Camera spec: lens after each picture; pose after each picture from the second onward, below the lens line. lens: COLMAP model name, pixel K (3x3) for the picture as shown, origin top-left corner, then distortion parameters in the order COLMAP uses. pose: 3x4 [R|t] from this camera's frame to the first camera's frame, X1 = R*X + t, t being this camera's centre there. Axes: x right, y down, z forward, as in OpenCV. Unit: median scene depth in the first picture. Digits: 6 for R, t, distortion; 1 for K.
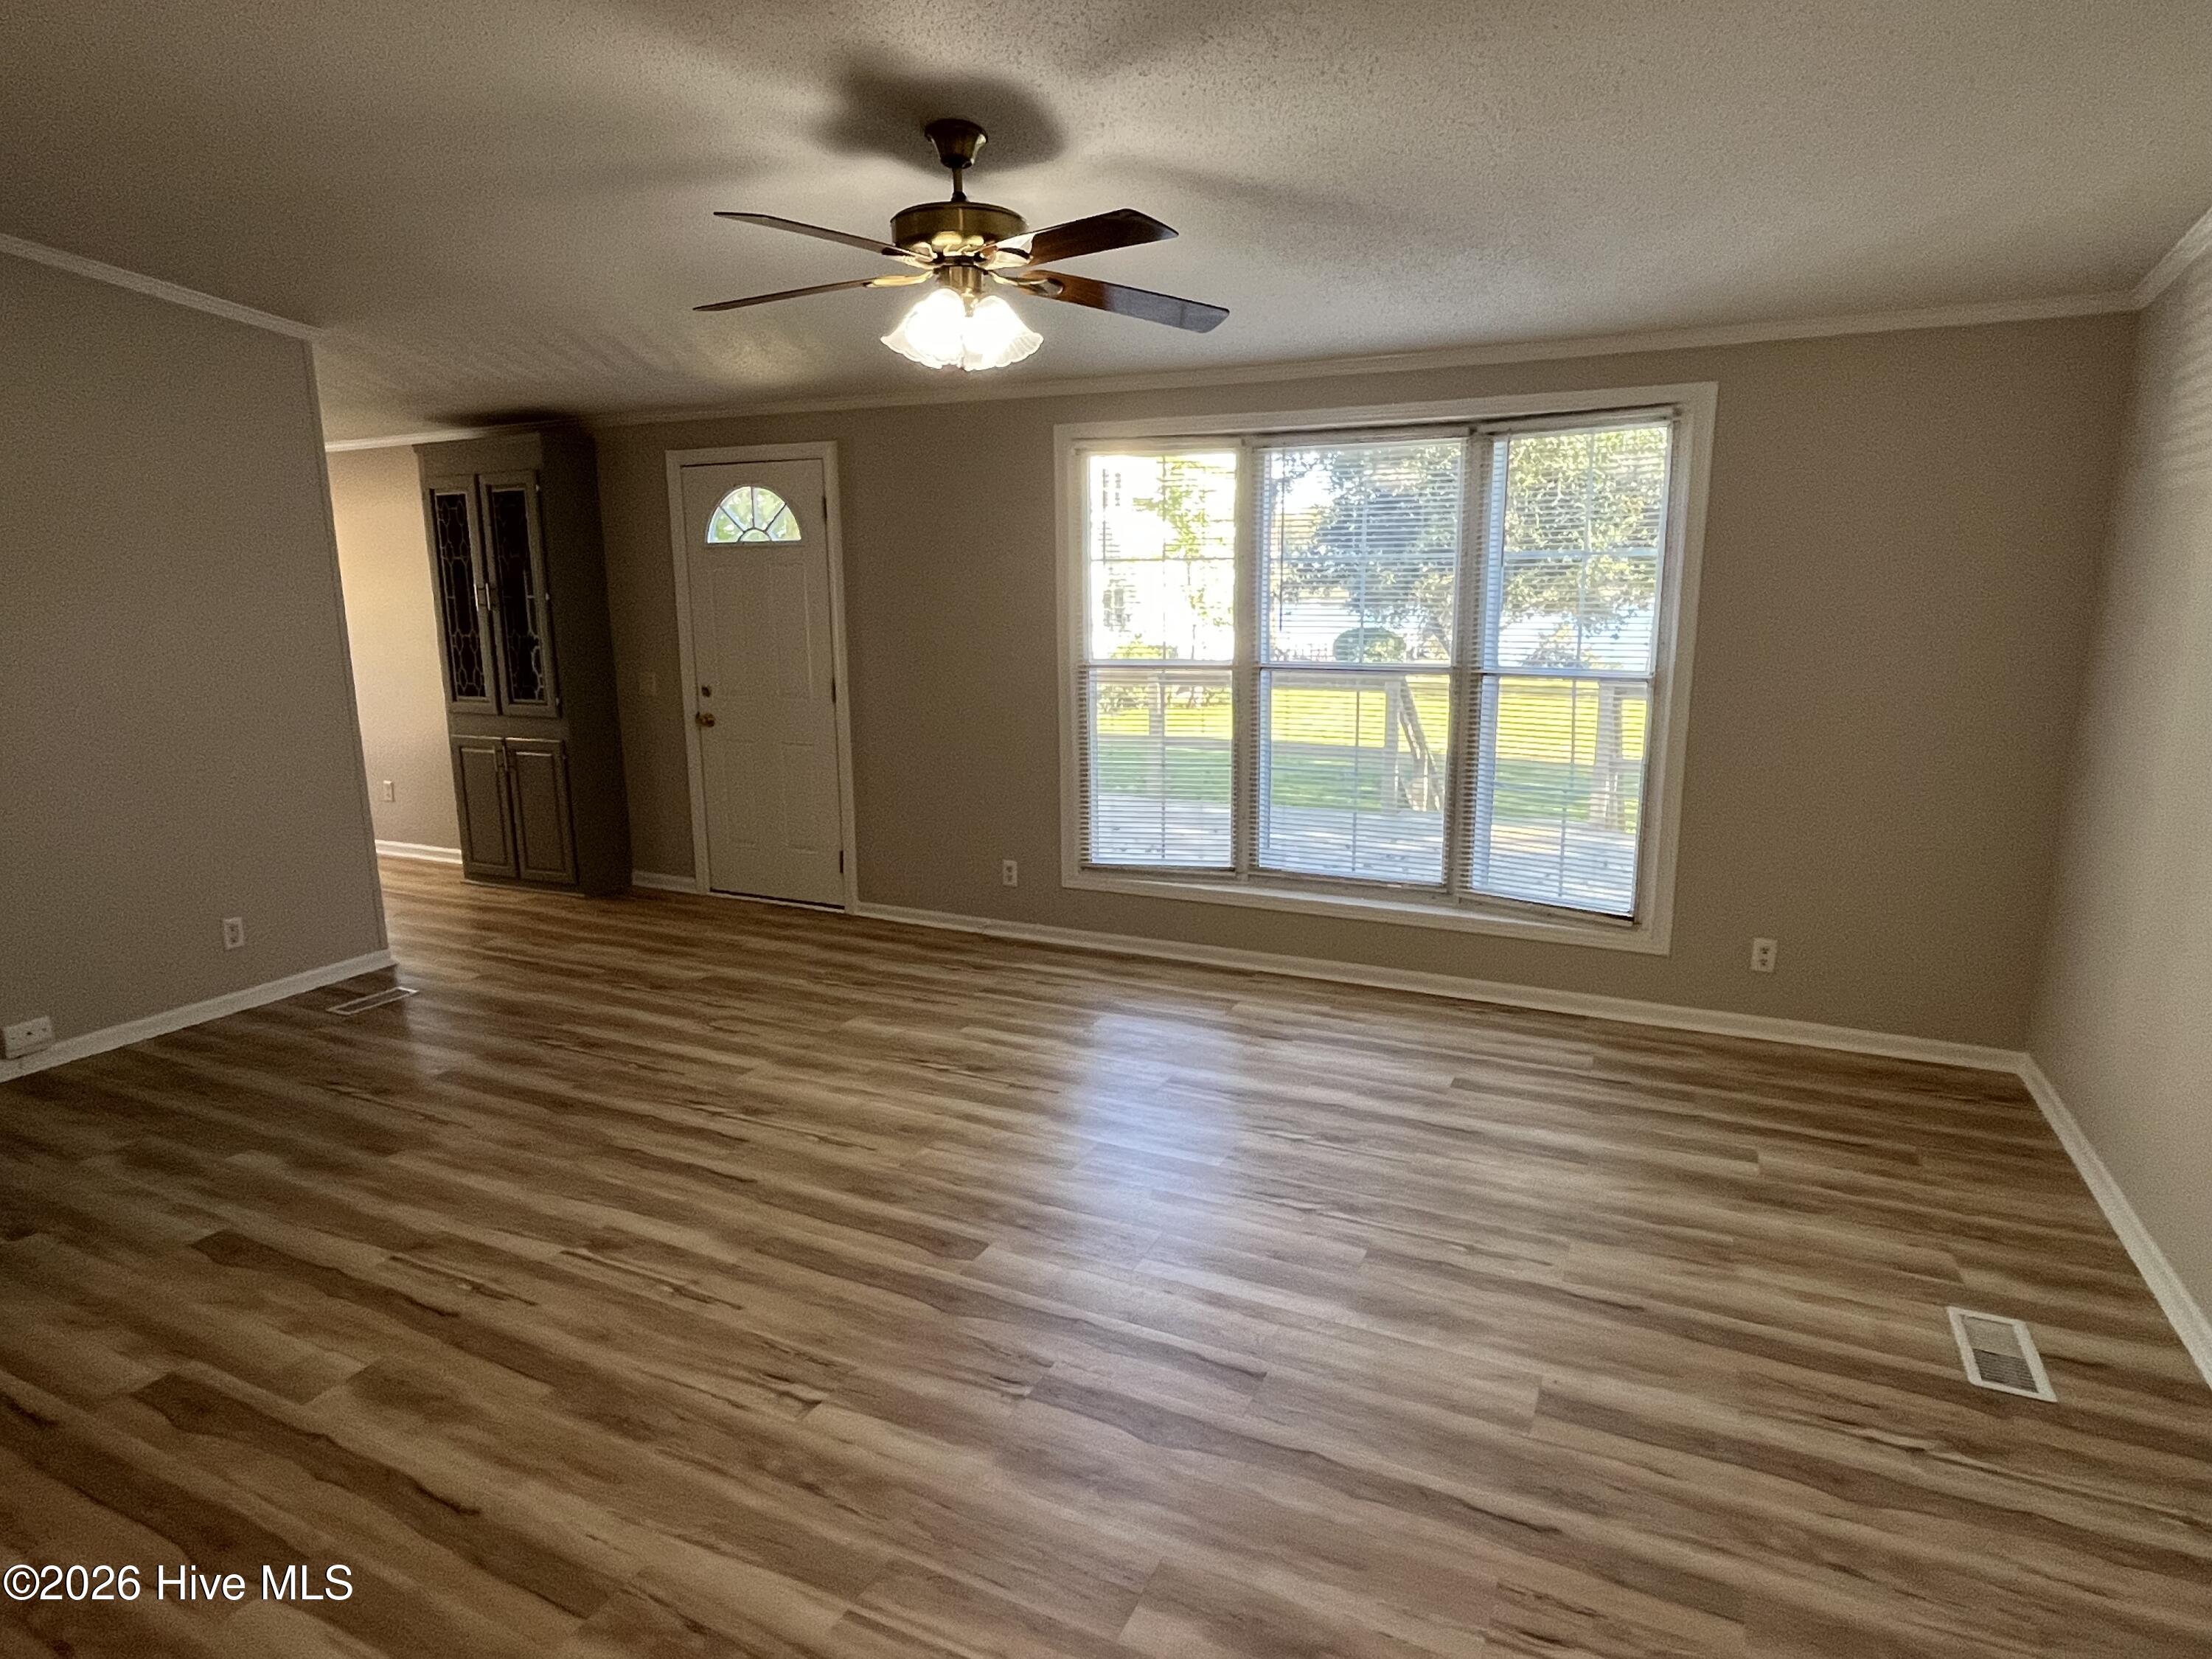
lens RADIAL K [[1248.6, 0, 1106.0], [0, 1248.6, 829.5], [0, 0, 1]] dist [-0.001376, -0.000577]
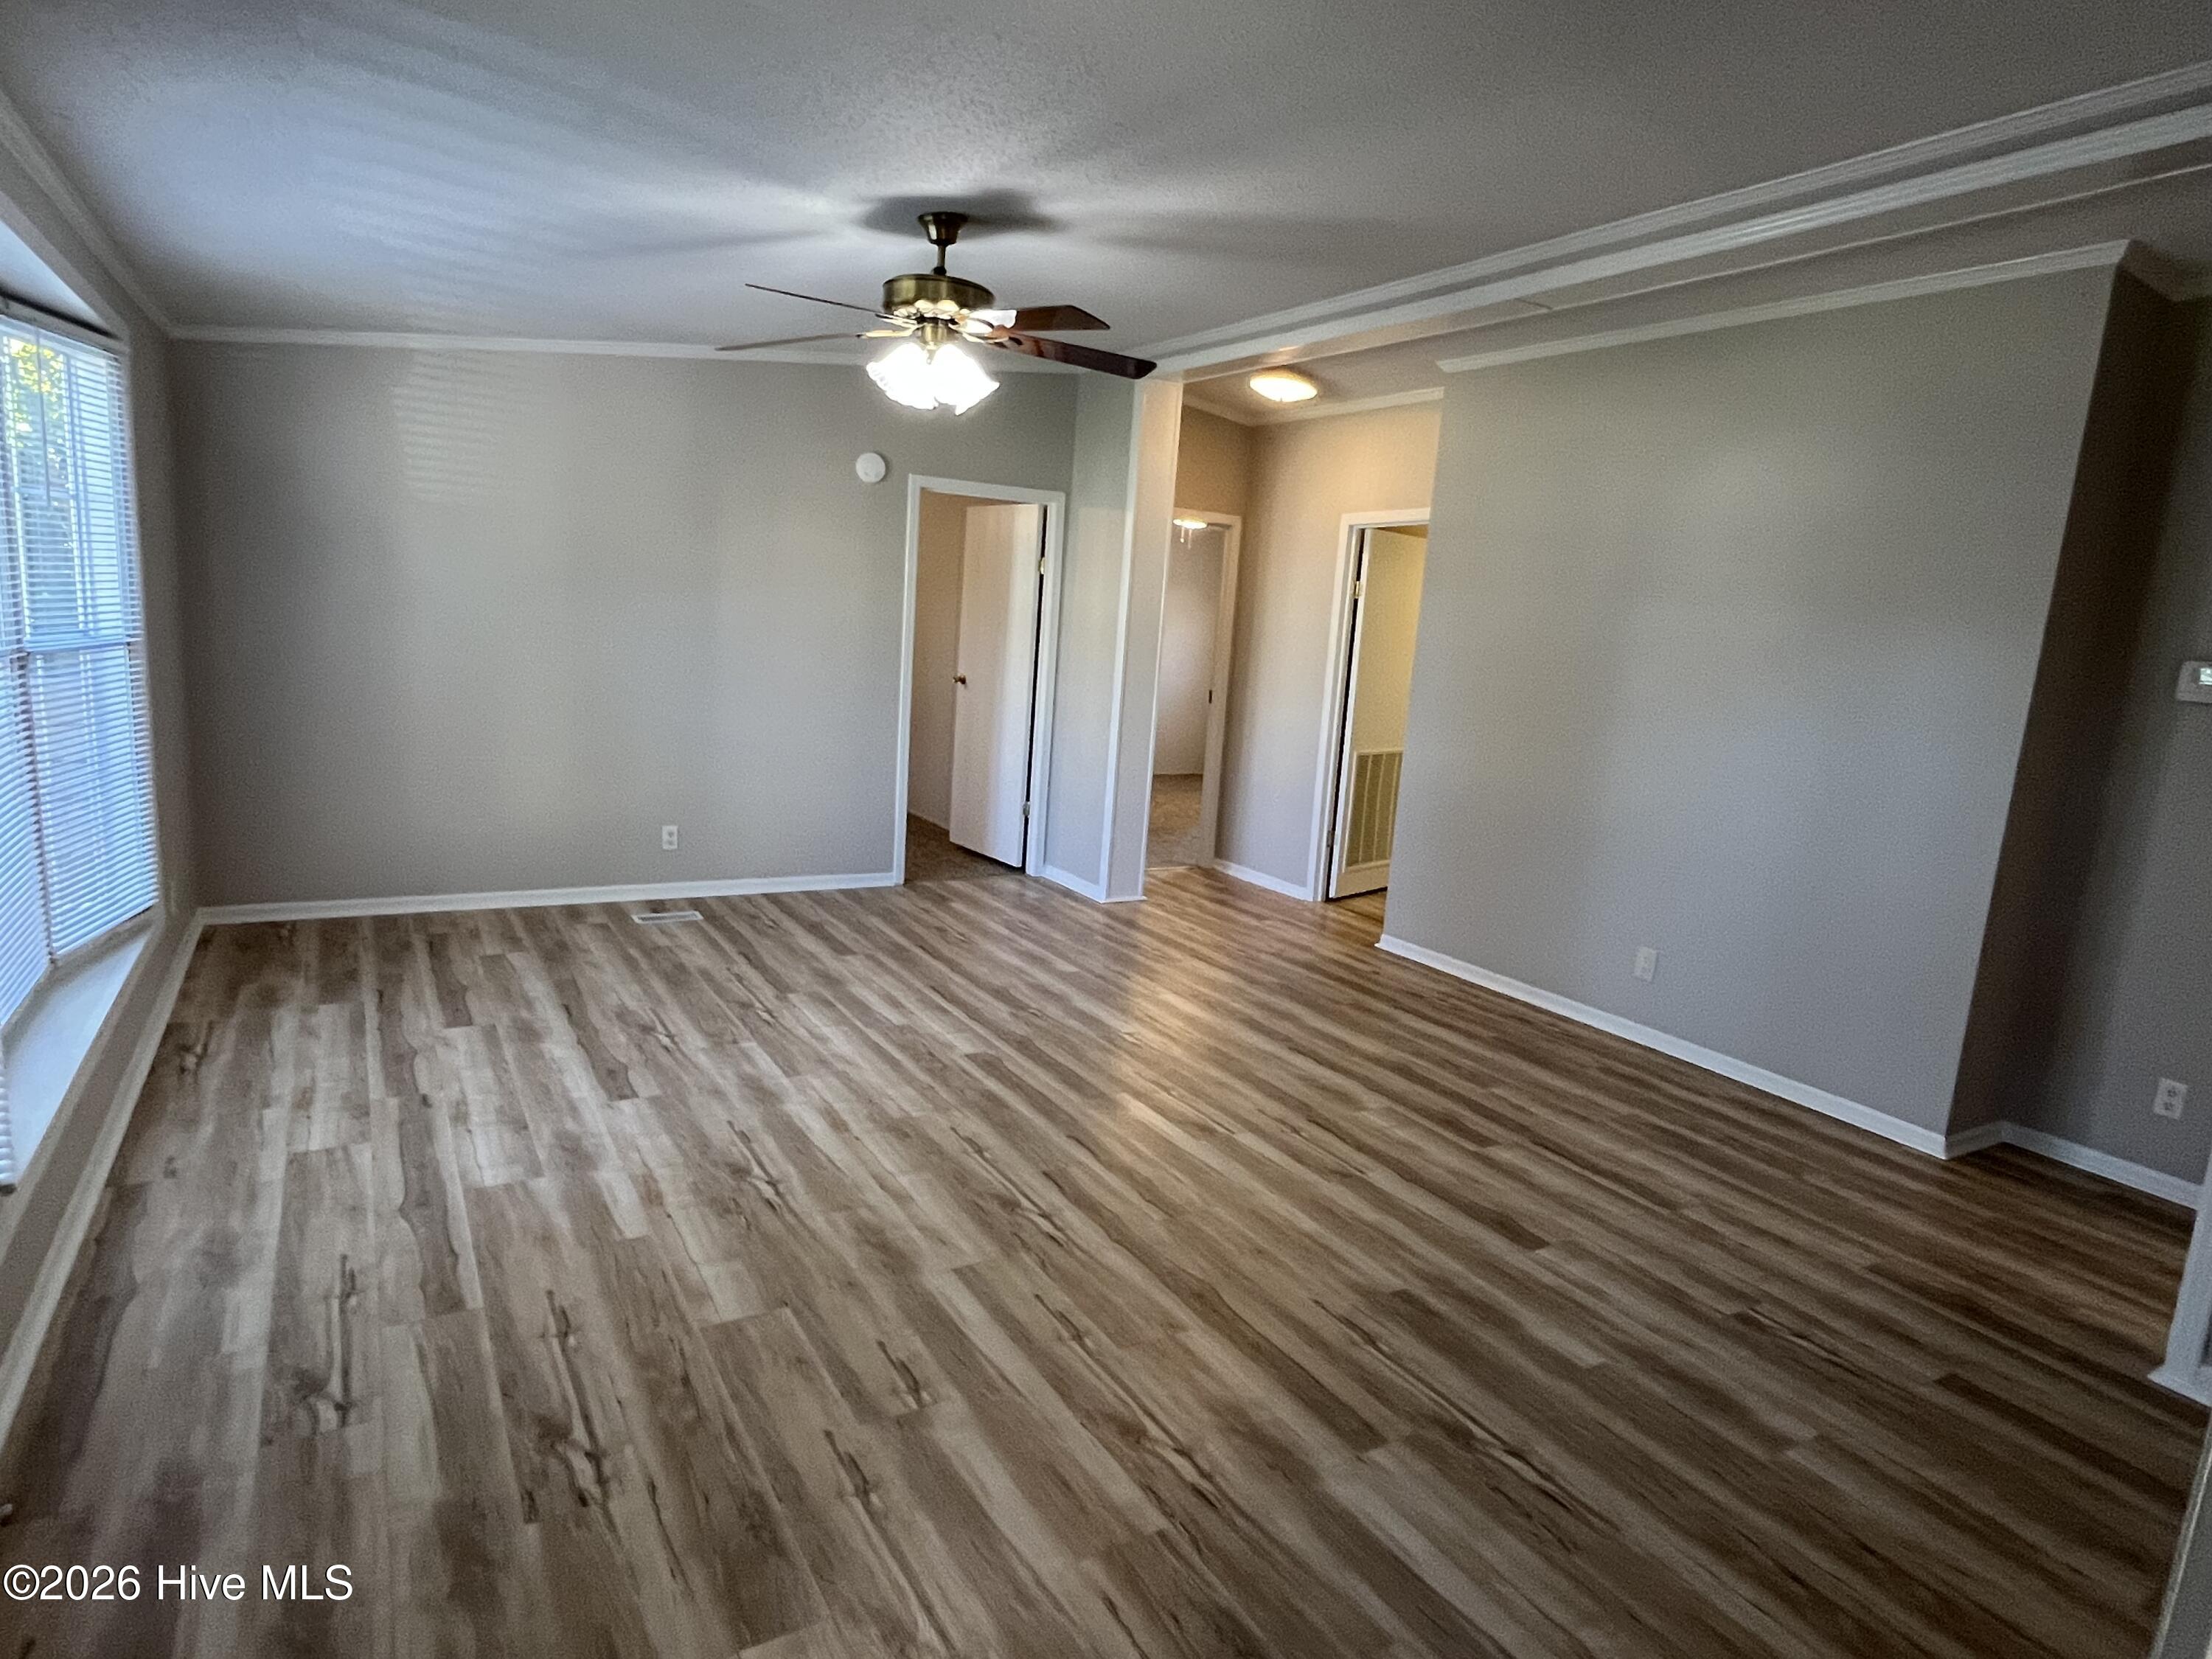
lens RADIAL K [[1248.6, 0, 1106.0], [0, 1248.6, 829.5], [0, 0, 1]] dist [-0.001376, -0.000577]
pose [[-0.834305, -0.143040, 0.532424, -0.782425], [0.048058, 0.943208, 0.328707, -0.301366], [-0.549205, 0.299830, -0.780049, 1.610763]]
